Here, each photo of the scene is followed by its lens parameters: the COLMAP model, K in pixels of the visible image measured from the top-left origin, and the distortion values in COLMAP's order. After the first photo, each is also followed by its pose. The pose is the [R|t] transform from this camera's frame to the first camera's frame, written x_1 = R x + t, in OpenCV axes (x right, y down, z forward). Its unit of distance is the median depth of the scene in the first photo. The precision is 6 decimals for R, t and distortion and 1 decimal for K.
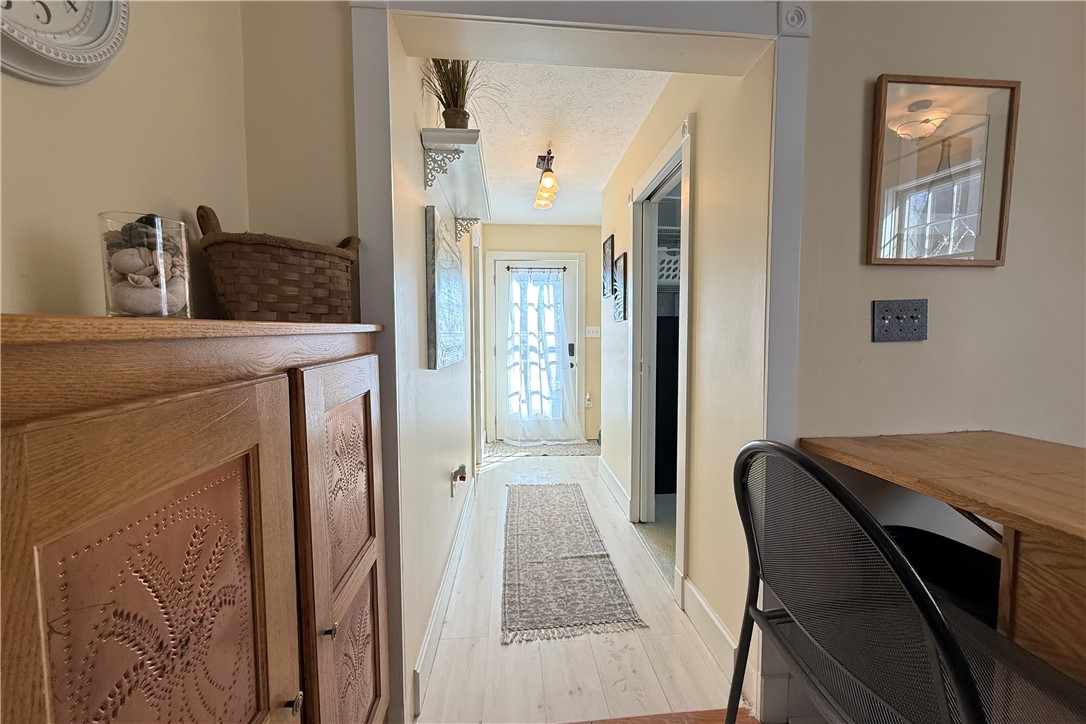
lens RADIAL K [[431.9, 0, 542.0], [0, 431.9, 363.2], [0, 0, 1]] dist [-0.002877, 0.000015]
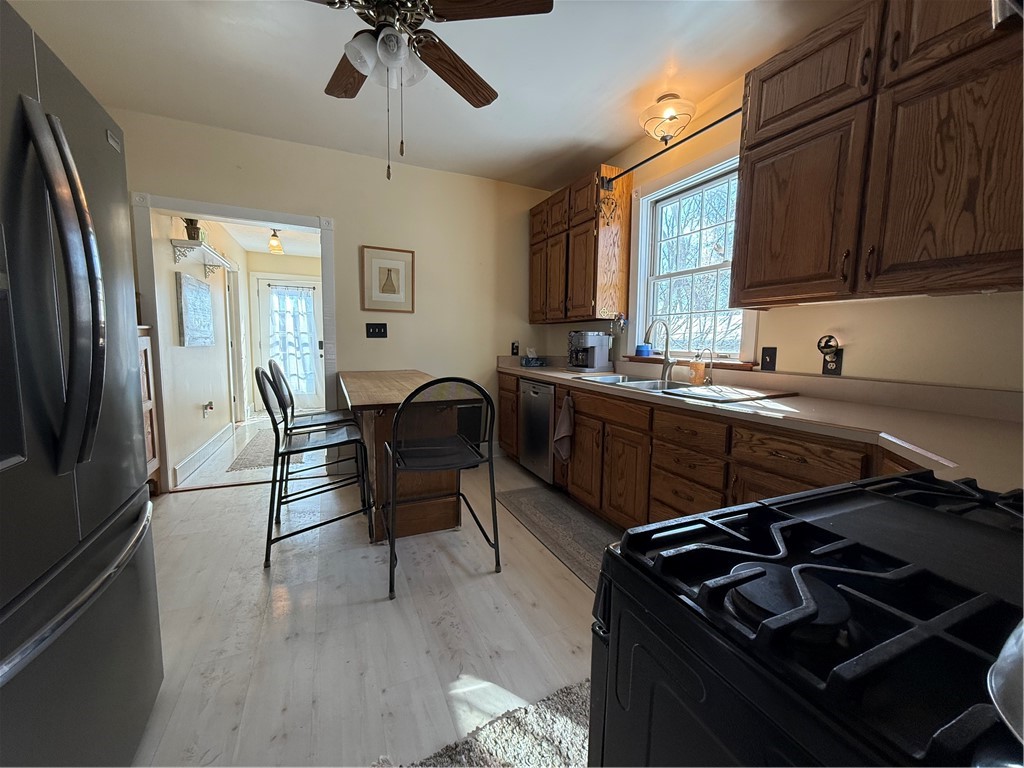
lens RADIAL K [[409.0, 0, 515.5], [0, 409.0, 383.8], [0, 0, 1]] dist [0.002458, -0.000262]
pose [[0.938238, -0.015053, 0.345663, 0.443583], [-0.000618, 0.998979, 0.045183, 0.078600], [-0.345990, -0.042607, 0.937270, -1.120151]]
